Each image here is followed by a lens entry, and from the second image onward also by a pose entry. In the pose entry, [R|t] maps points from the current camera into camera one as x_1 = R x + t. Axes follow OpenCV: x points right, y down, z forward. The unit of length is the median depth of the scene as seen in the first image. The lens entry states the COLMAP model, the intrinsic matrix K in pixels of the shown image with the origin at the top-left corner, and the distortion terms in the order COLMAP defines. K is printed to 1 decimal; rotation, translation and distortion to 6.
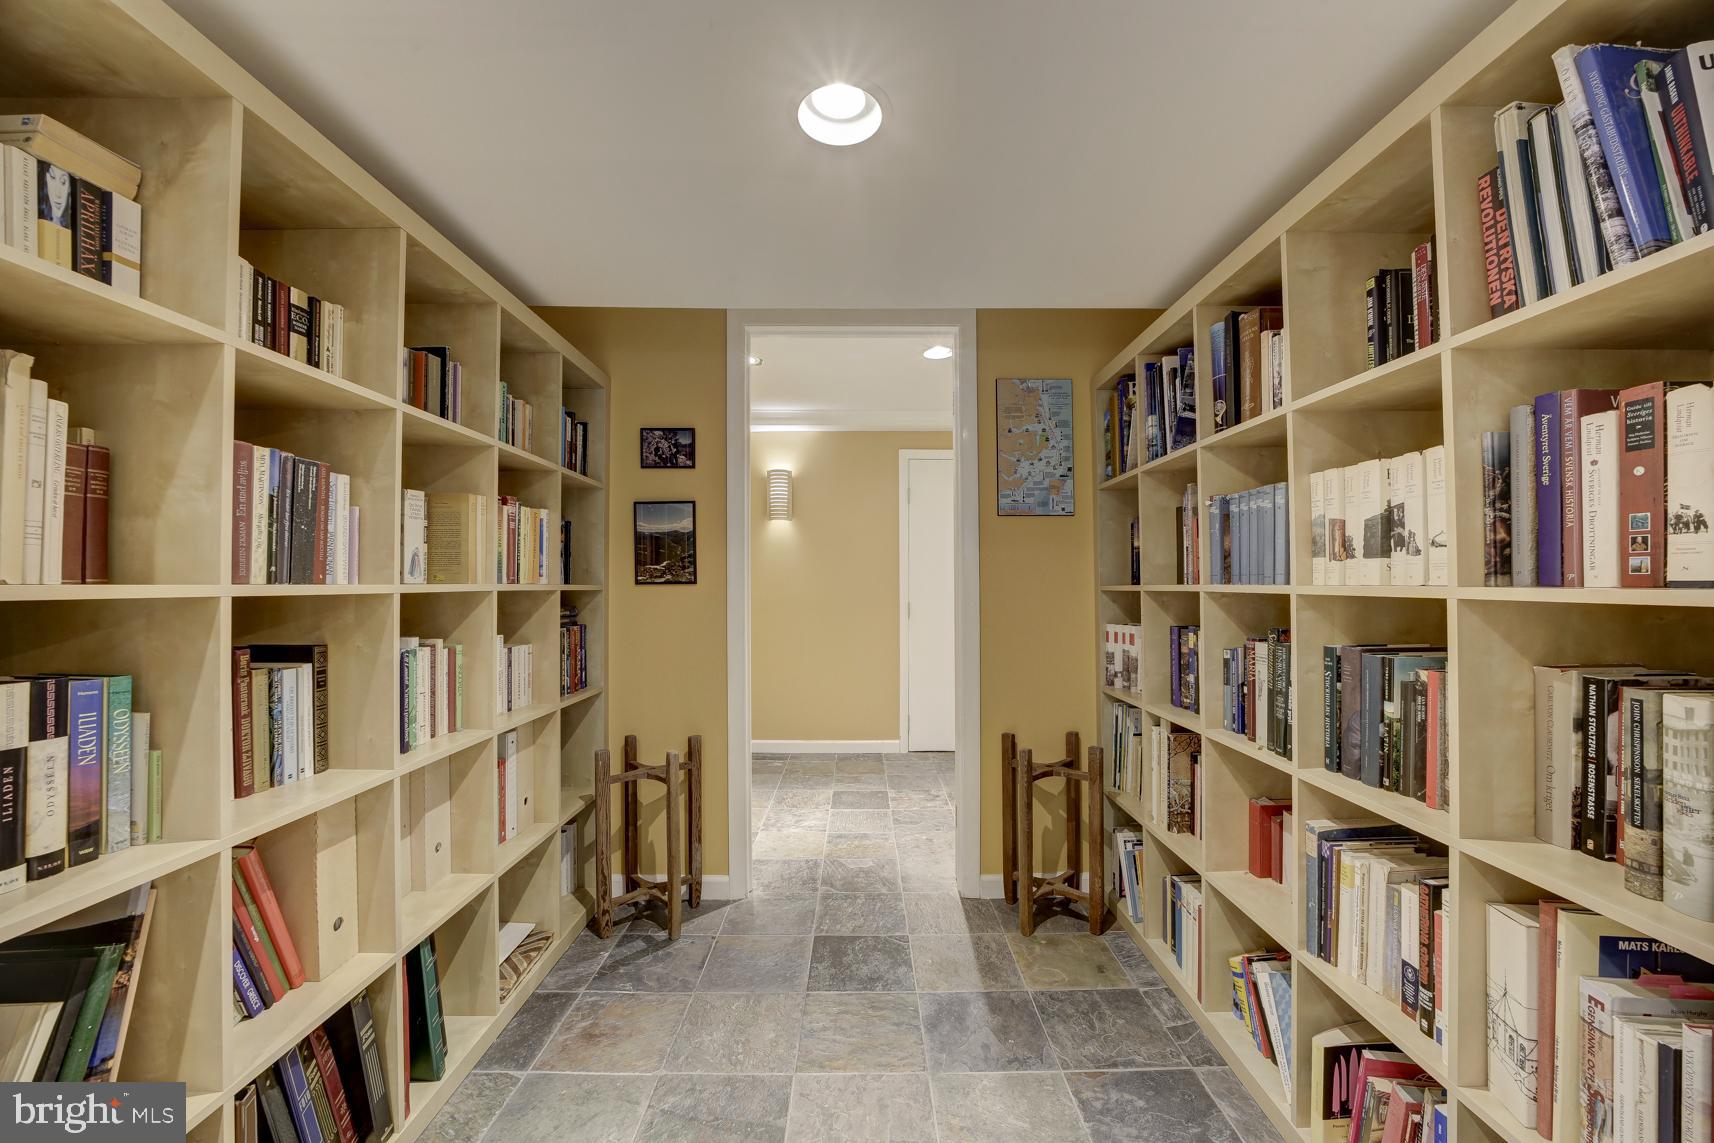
lens RADIAL K [[663.8, 0, 856.1], [0, 663.8, 576.8], [0, 0, 1]] dist [-0.002268, -0.000220]
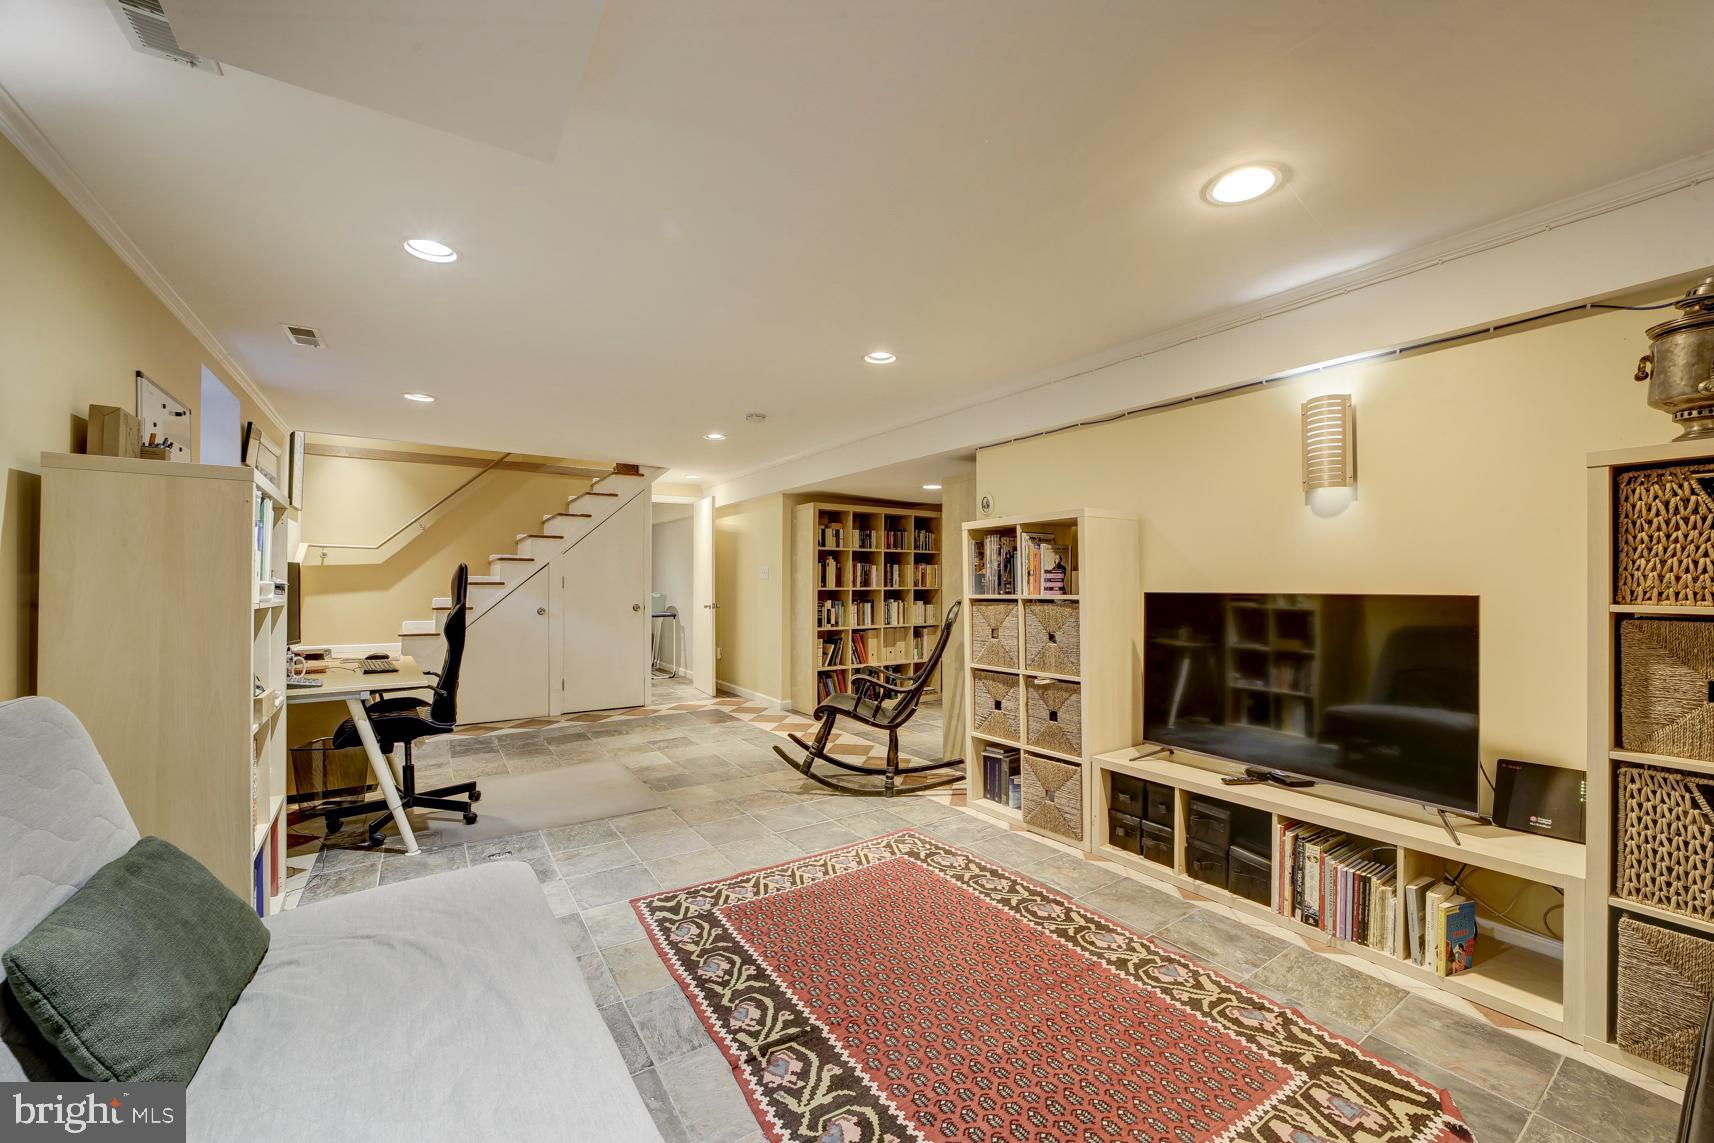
lens RADIAL K [[660.3, 0, 867.5], [0, 660.3, 594.0], [0, 0, 1]] dist [-0.001000, -0.000065]
pose [[0.564289, 0.015212, -0.825437, 4.540950], [0.006046, 0.999727, 0.022558, -0.072567], [0.825555, -0.017720, 0.564043, -2.539134]]
